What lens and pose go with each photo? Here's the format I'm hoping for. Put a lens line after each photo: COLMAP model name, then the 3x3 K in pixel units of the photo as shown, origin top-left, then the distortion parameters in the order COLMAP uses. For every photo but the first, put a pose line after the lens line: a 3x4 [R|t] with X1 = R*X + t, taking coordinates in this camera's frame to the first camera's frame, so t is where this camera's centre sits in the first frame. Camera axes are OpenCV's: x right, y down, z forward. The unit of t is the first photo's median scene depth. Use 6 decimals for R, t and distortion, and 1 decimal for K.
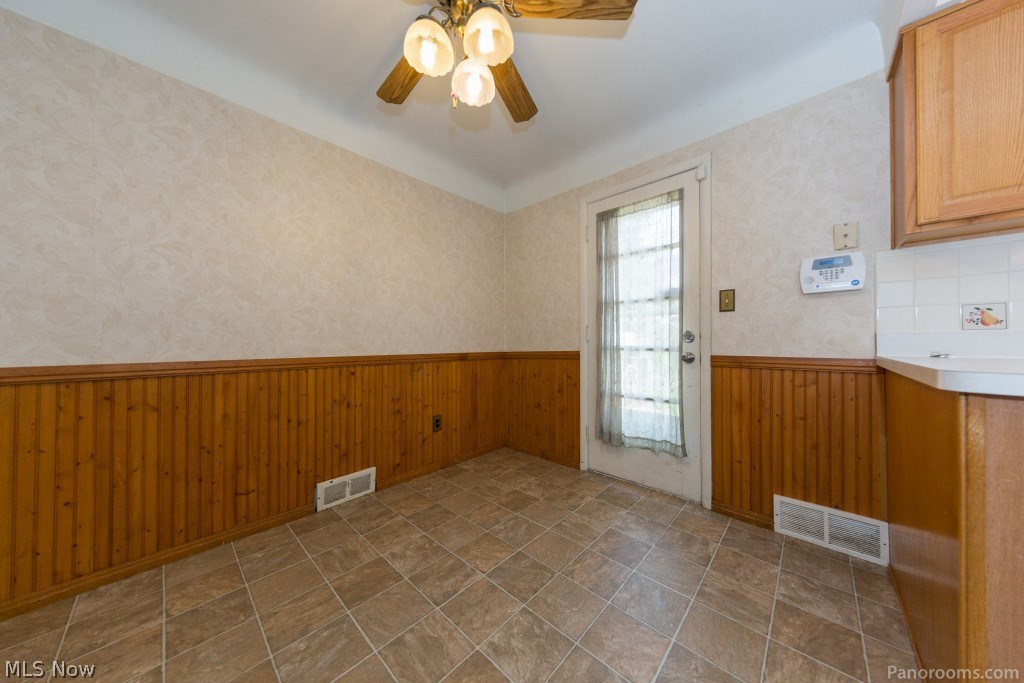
lens RADIAL K [[327.5, 0, 514.1], [0, 327.5, 341.2], [0, 0, 1]] dist [0.002405, -0.000236]
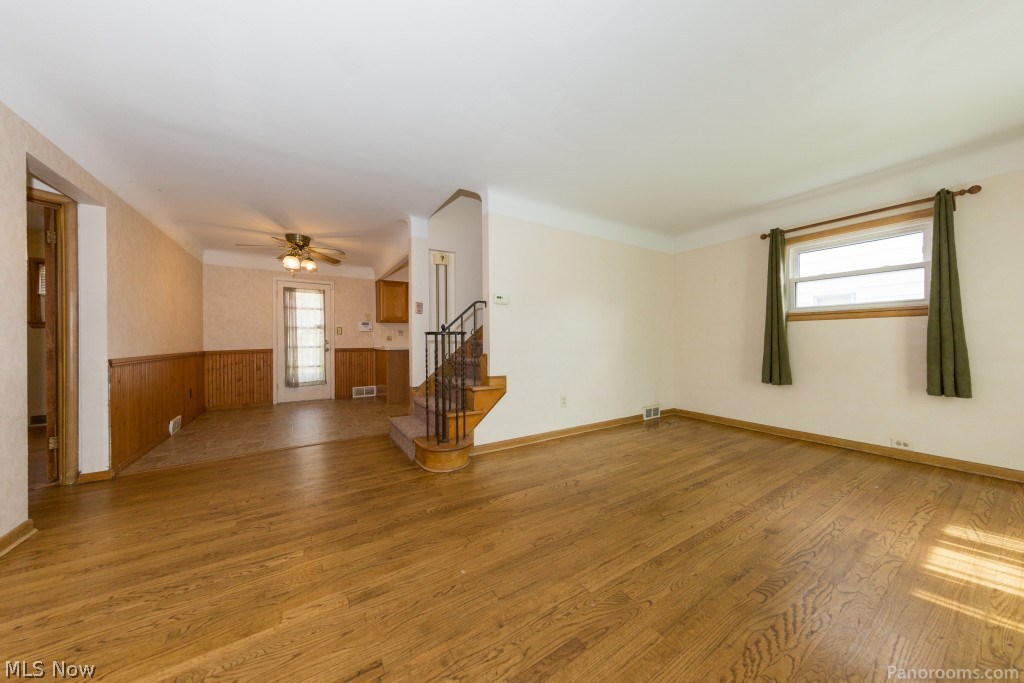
lens RADIAL K [[327.5, 0, 512.3], [0, 327.5, 341.7], [0, 0, 1]] dist [0.002405, -0.000236]
pose [[0.255023, 0.002600, 0.966931, -1.673247], [0.001736, 0.999994, -0.003147, -0.006203], [-0.966933, 0.002481, 0.255017, -1.191948]]
